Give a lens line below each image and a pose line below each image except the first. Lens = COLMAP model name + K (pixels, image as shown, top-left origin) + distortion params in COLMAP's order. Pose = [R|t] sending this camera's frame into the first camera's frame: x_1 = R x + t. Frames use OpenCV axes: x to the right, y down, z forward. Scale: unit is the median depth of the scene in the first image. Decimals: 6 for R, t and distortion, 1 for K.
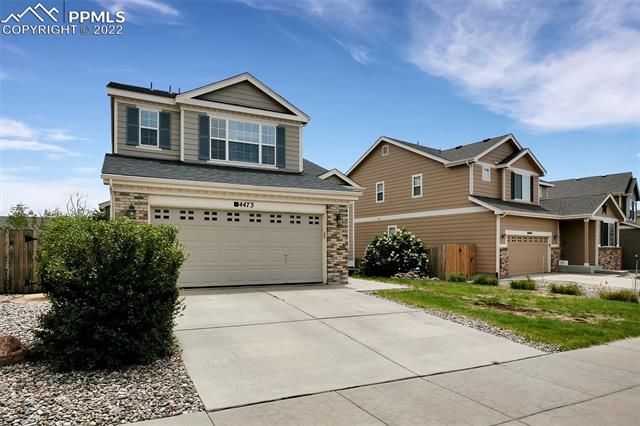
lens RADIAL K [[384.6, 0, 320.3], [0, 384.6, 245.4], [0, 0, 1]] dist [-0.025007, 0.002226]
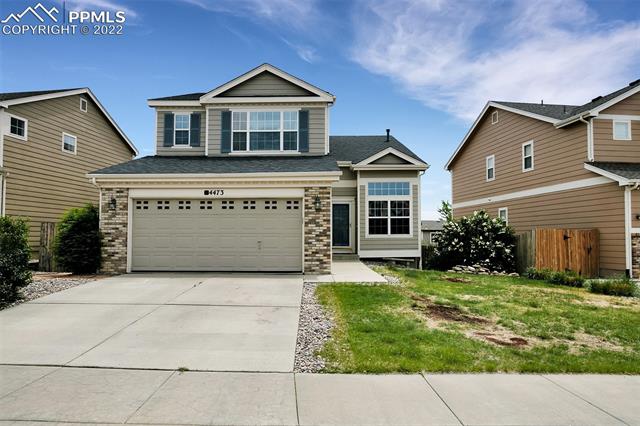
lens RADIAL K [[401.1, 0, 319.9], [0, 401.1, 218.7], [0, 0, 1]] dist [-0.025318, 0.009922]
pose [[0.887136, -0.025888, -0.460781, 0.432028], [0.006507, 0.999028, -0.043600, 0.009999], [0.461462, 0.035681, 0.886442, 0.142186]]
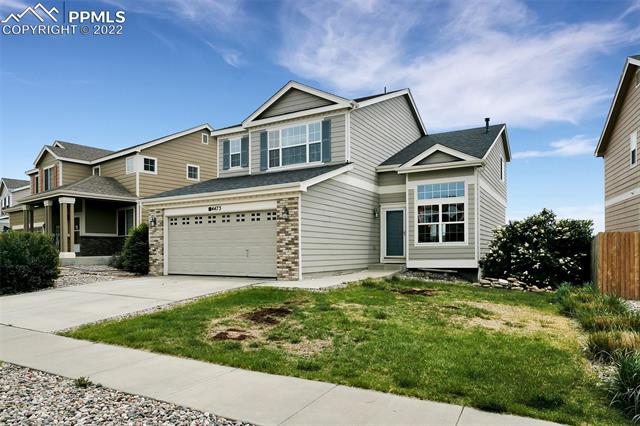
lens RADIAL K [[433.6, 0, 313.0], [0, 433.6, 245.4], [0, 0, 1]] dist [-0.018824, 0.004552]
pose [[0.533029, -0.017857, -0.845909, 0.883632], [0.014067, 0.999826, -0.012242, 0.024458], [0.845980, -0.005374, 0.533187, 0.420342]]
